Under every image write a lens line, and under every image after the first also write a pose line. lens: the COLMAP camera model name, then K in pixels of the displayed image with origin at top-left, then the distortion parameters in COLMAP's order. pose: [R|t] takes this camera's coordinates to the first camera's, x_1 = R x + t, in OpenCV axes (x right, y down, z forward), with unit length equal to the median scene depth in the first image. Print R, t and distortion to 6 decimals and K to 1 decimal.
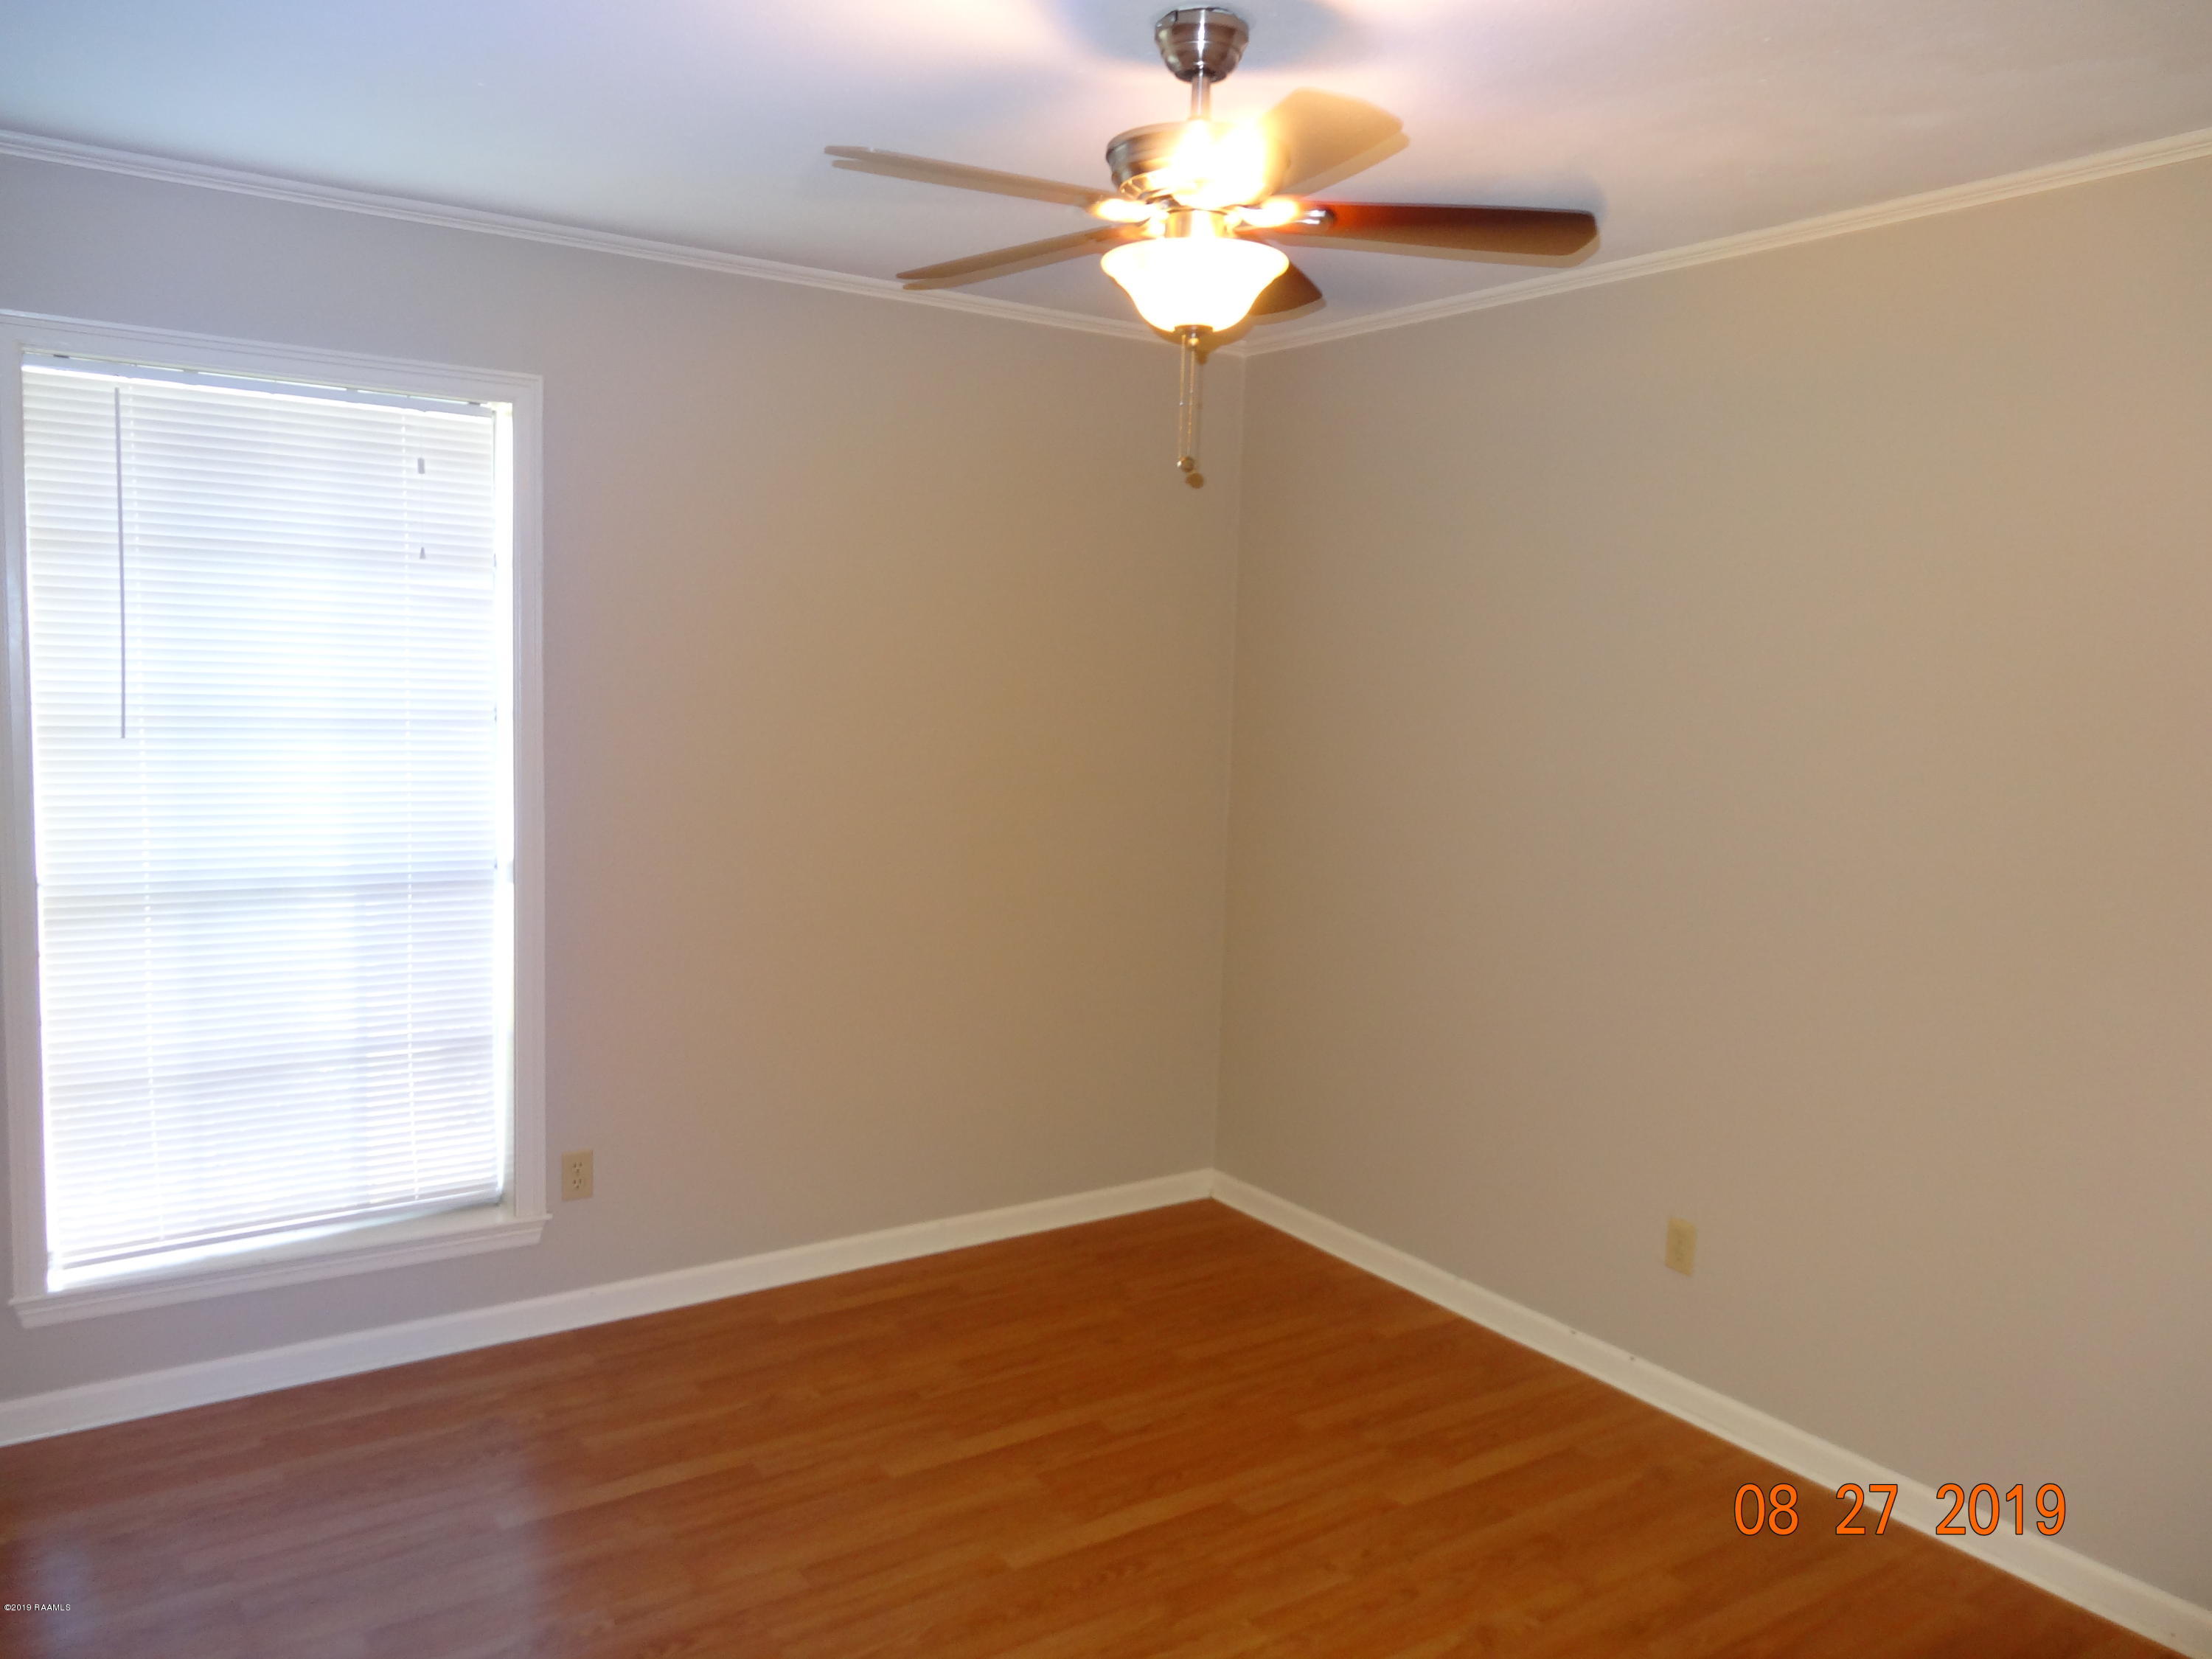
lens RADIAL K [[1624.3, 0, 1108.8], [0, 1624.3, 826.4], [0, 0, 1]] dist [0.000002, -0.004388]
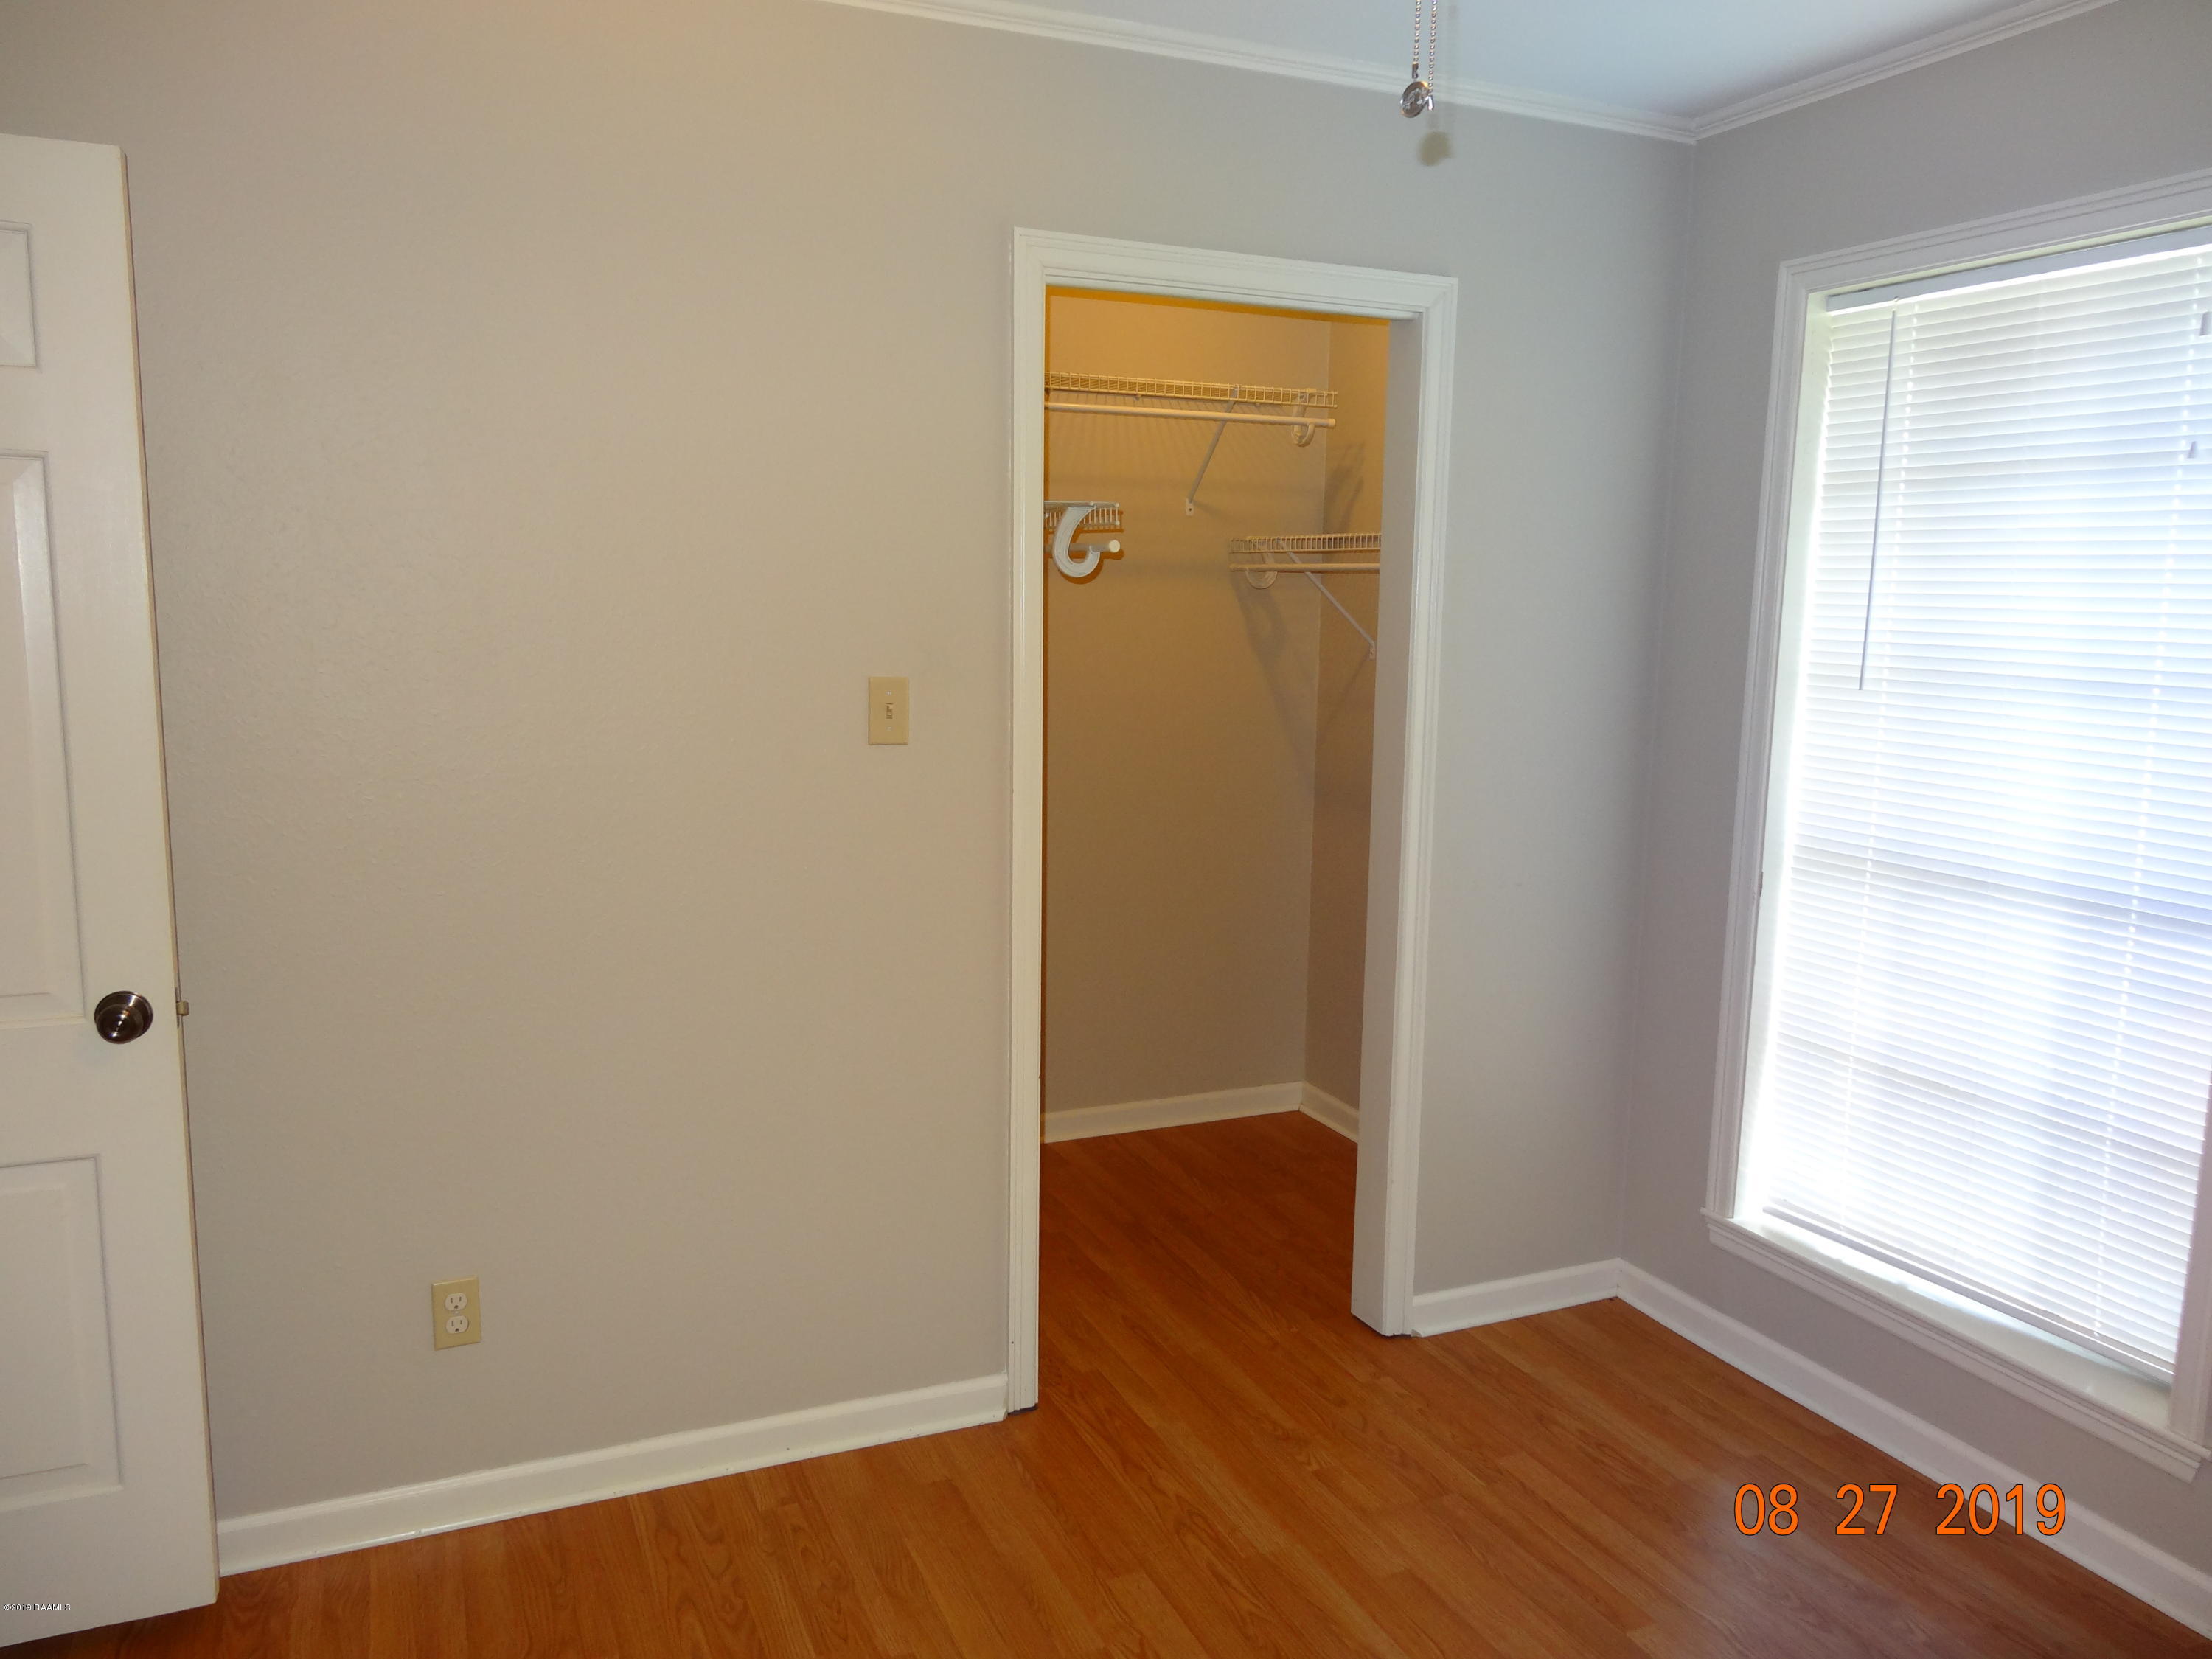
lens RADIAL K [[1624.3, 0, 1090.4], [0, 1624.3, 820.5], [0, 0, 1]] dist [0.000002, -0.004388]
pose [[-0.192133, 0.106702, -0.975551, 0.396480], [-0.113080, 0.985043, 0.130011, -0.050689], [0.974832, 0.135294, -0.177193, 0.728484]]
